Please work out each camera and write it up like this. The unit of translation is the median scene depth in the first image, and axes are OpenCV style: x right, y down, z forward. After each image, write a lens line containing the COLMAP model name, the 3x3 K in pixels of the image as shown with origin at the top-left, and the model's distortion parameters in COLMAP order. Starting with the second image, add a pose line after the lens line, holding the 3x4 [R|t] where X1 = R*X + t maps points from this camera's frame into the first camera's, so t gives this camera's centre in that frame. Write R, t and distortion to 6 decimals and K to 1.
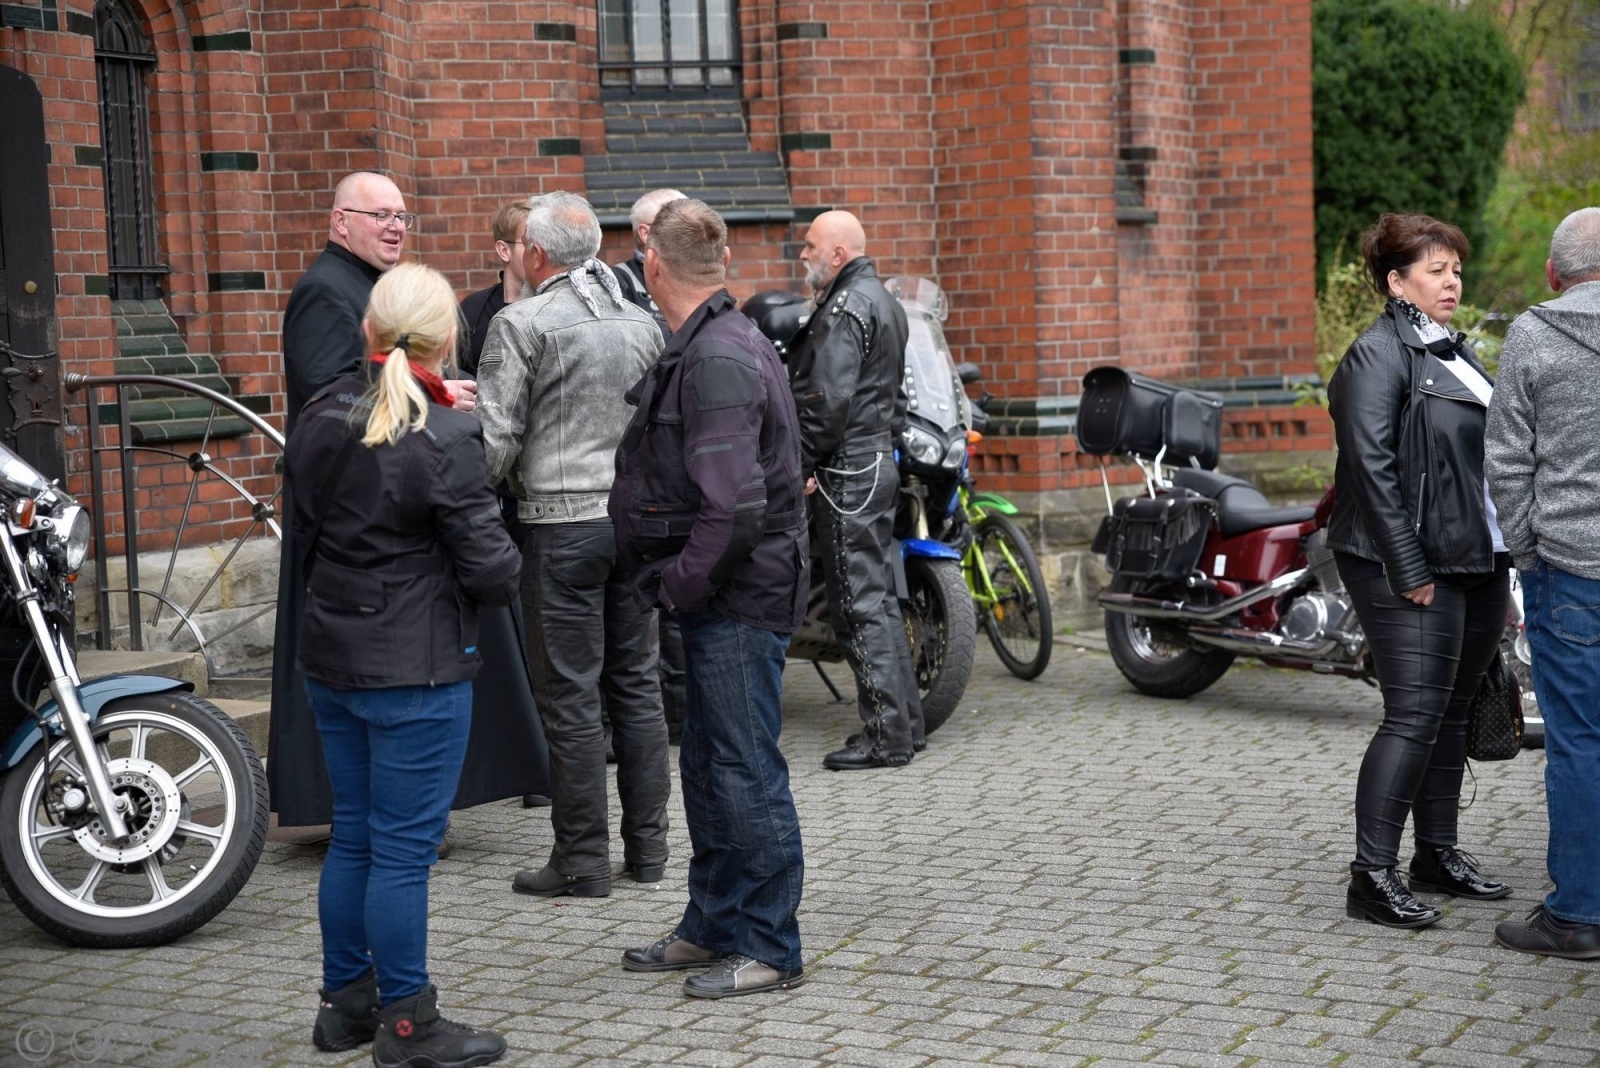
lens RADIAL K [[2960.2, 0, 801.0], [0, 2960.2, 528.8], [0, 0, 1]] dist [0.198316, 0.288832]
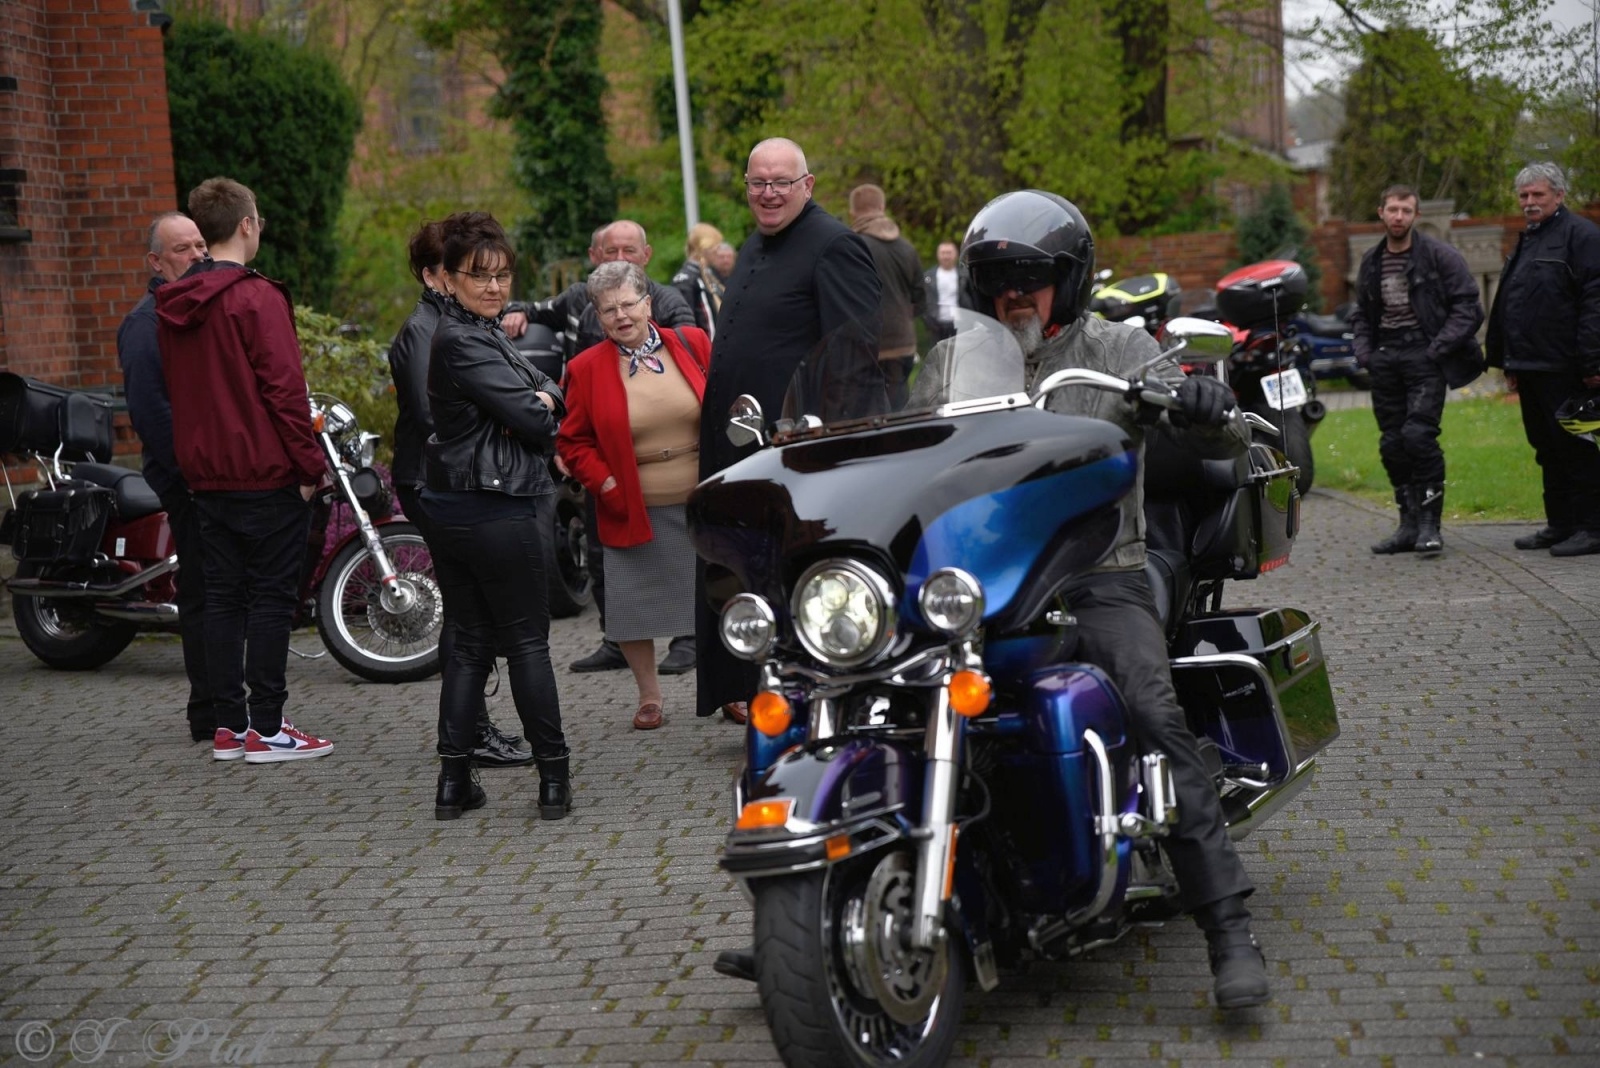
lens RADIAL K [[2960.2, 0, 801.0], [0, 2960.2, 528.8], [0, 0, 1]] dist [0.198316, 0.288832]
pose [[0.929534, -0.051228, 0.365161, -0.023776], [0.053288, 0.998569, 0.004442, 0.010564], [-0.364866, 0.015330, 0.930934, -0.106151]]
